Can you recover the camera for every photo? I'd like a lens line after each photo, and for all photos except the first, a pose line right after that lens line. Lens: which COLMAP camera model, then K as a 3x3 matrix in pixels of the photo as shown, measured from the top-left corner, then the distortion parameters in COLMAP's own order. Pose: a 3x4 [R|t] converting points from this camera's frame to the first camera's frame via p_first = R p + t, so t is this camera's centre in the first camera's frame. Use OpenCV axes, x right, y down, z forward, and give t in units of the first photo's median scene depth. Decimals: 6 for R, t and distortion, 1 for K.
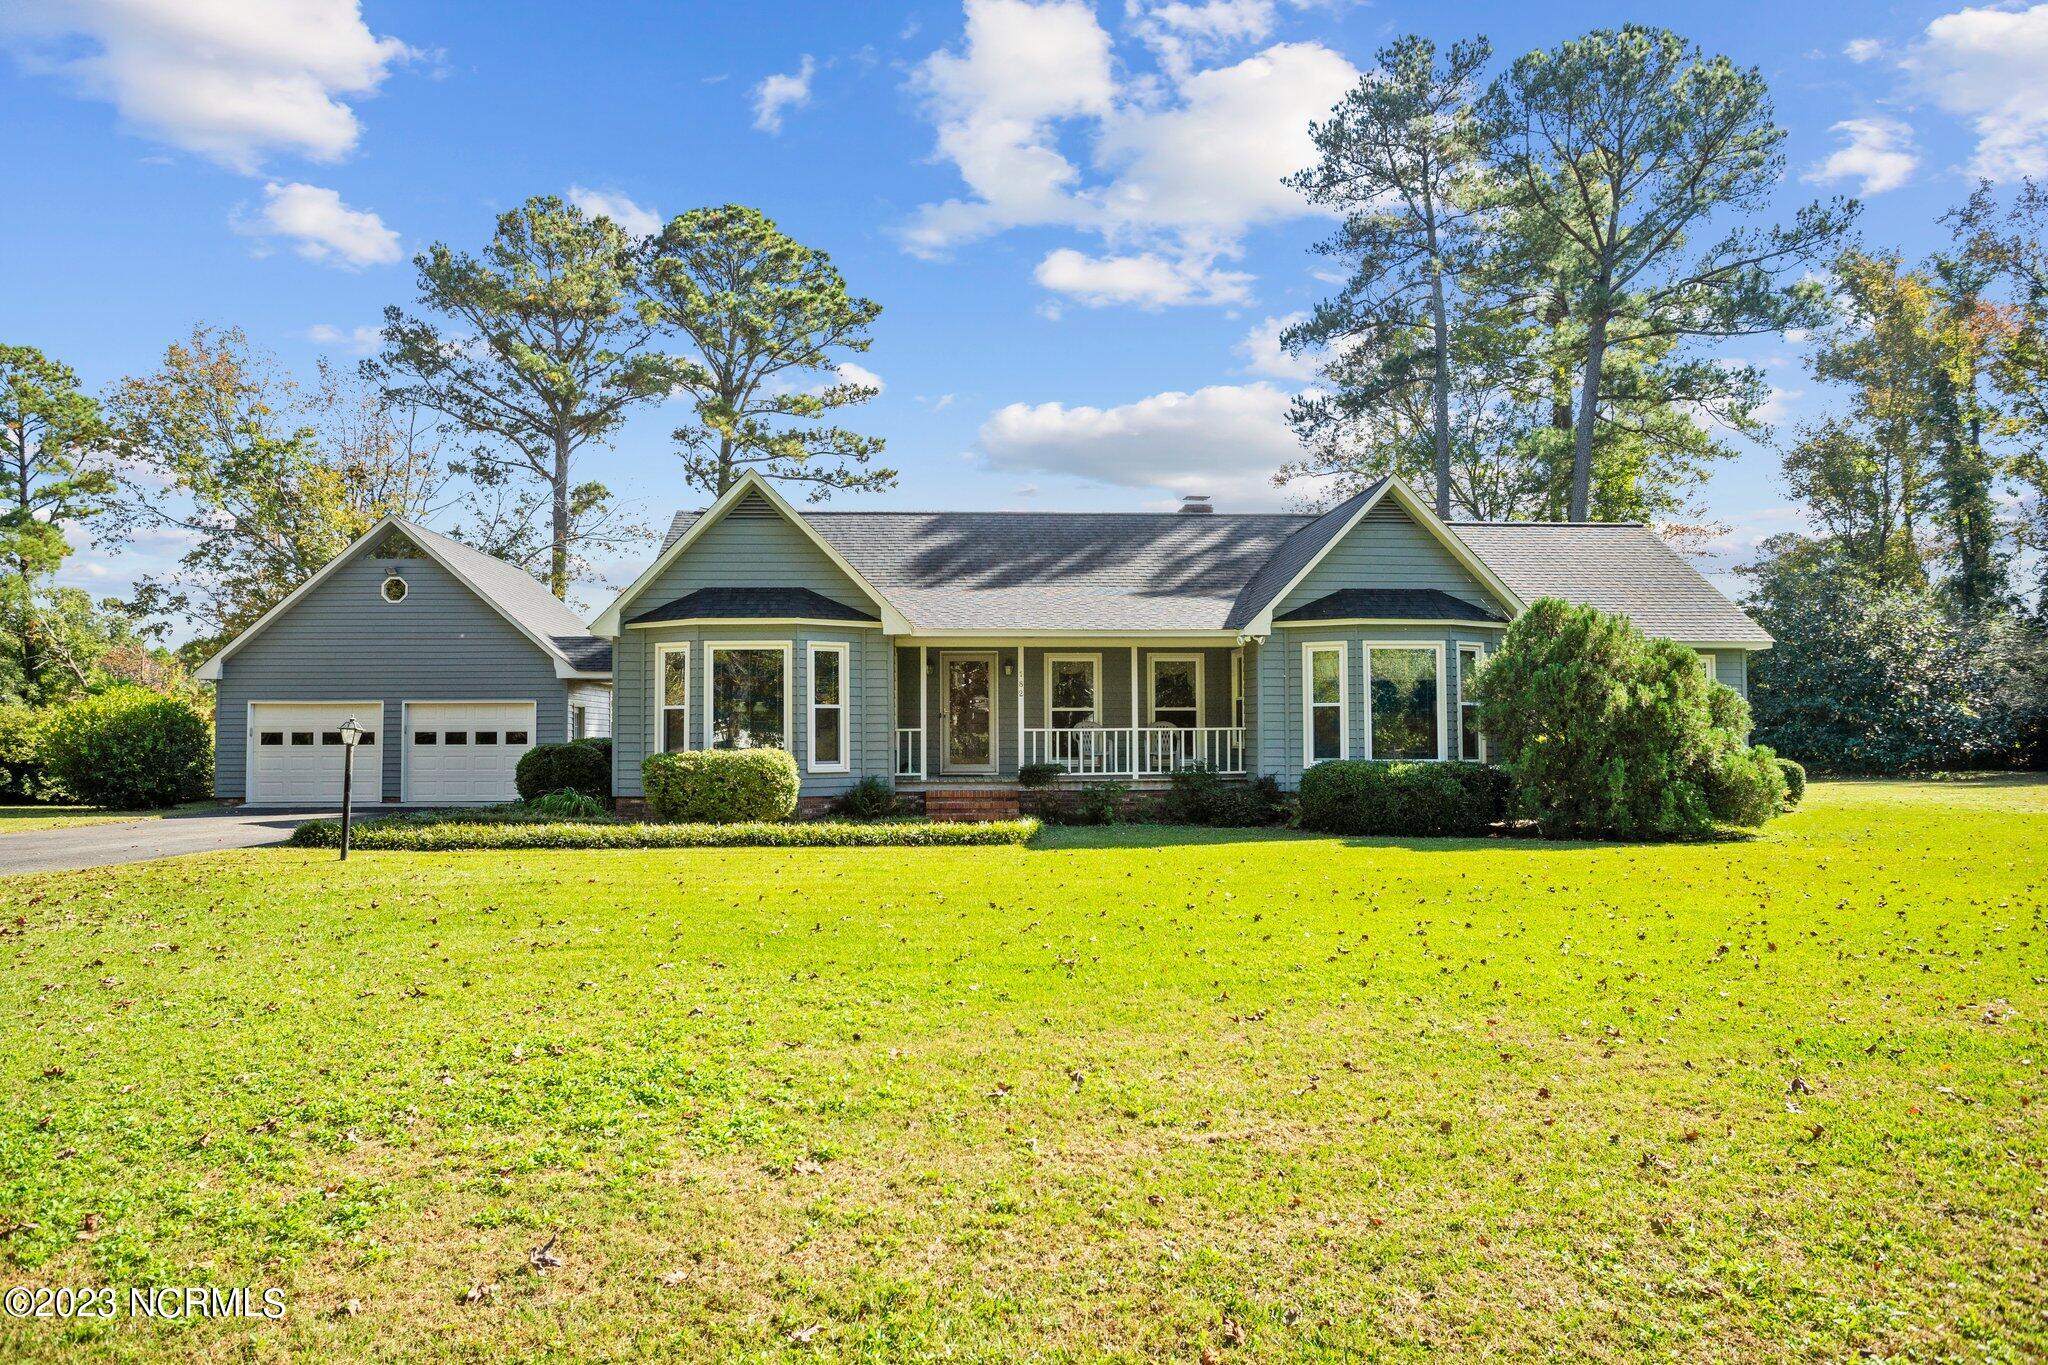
lens RADIAL K [[1316.1, 0, 994.4], [0, 1316.1, 661.6], [0, 0, 1]] dist [-0.009809, 0.005741]
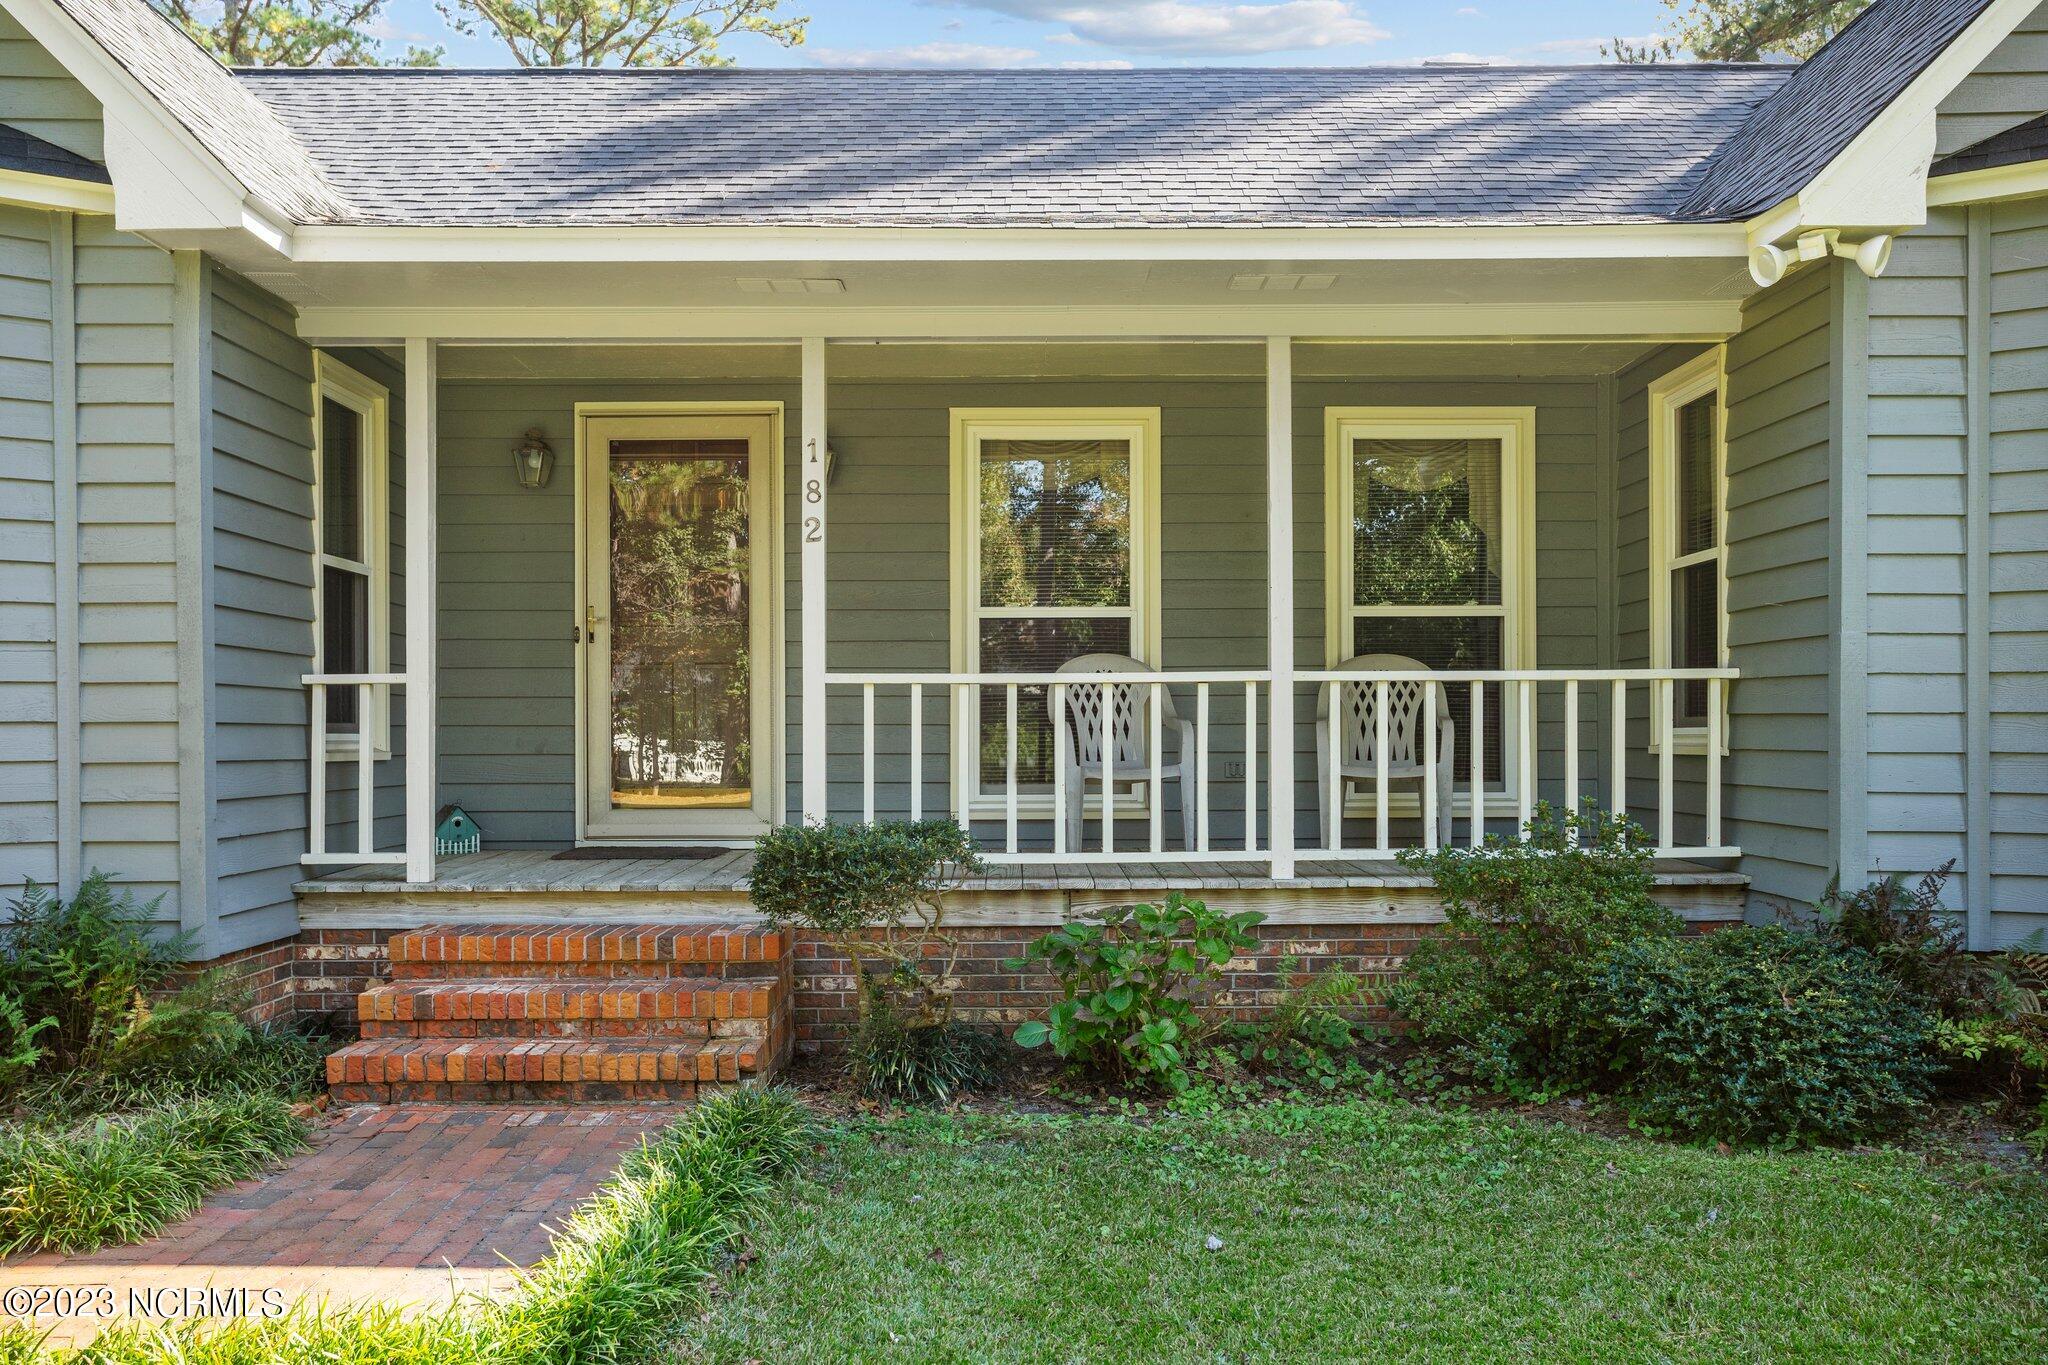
lens RADIAL K [[1743.3, 0, 1026.4], [0, 1743.3, 690.2], [0, 0, 1]] dist [0.009559, 0.003733]
pose [[0.999153, -0.002176, -0.041093, 0.067346], [0.003989, 0.999019, 0.044101, 0.036682], [0.040957, -0.044227, 0.998182, 0.622491]]
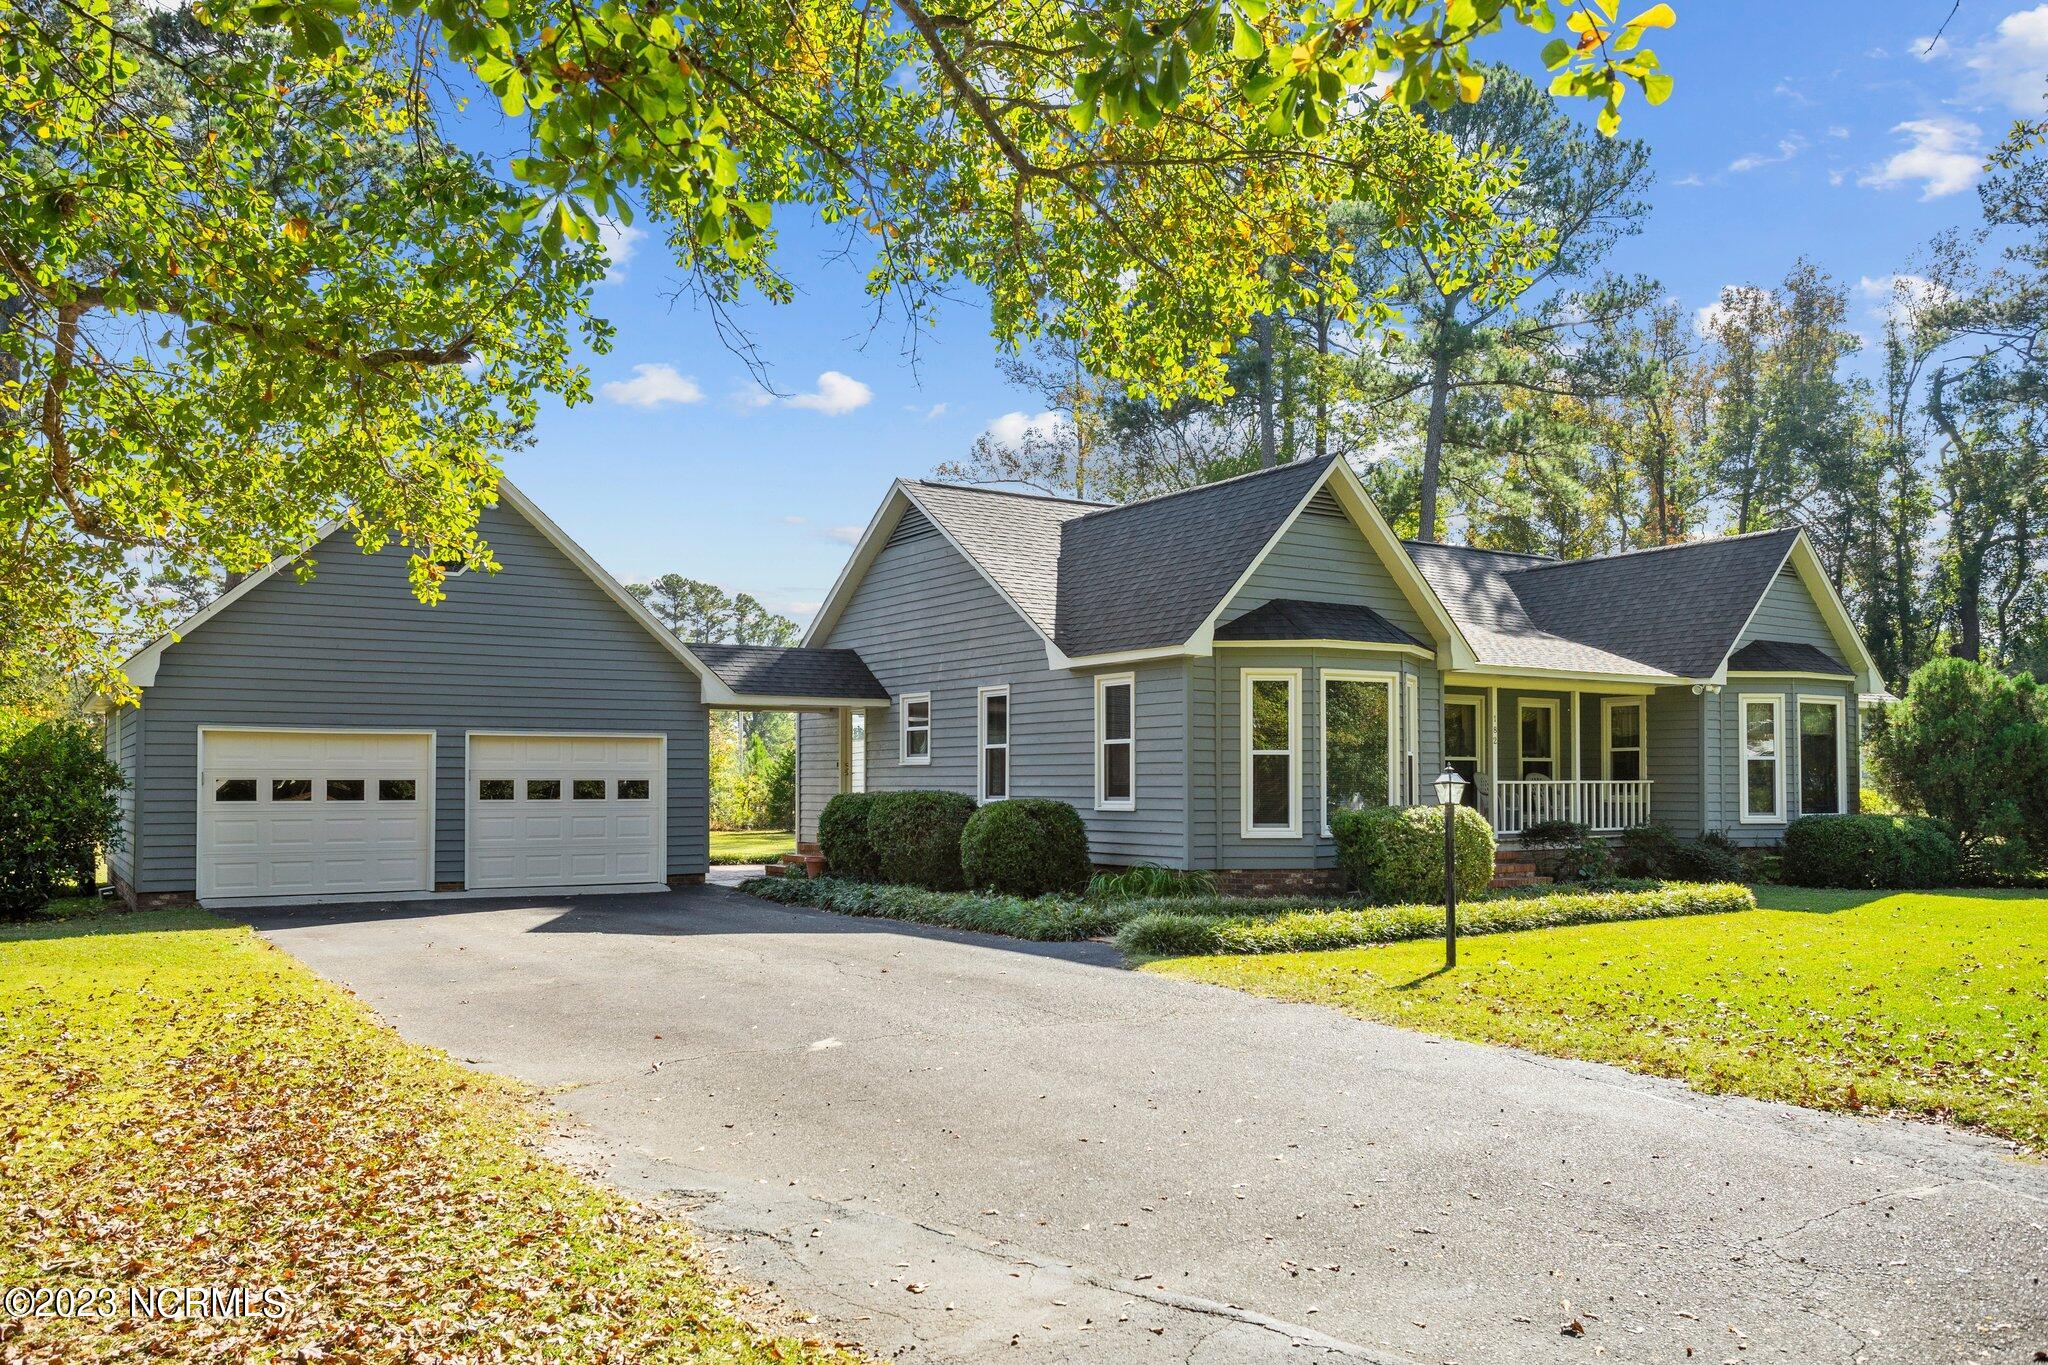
lens RADIAL K [[1583.3, 0, 1030.9], [0, 1583.3, 681.0], [0, 0, 1]] dist [0.011438, 0.001617]
pose [[0.865187, 0.035389, 0.500198, -0.707515], [-0.032315, 0.999368, -0.014810, 0.009506], [-0.500406, -0.003350, 0.865784, 0.231781]]
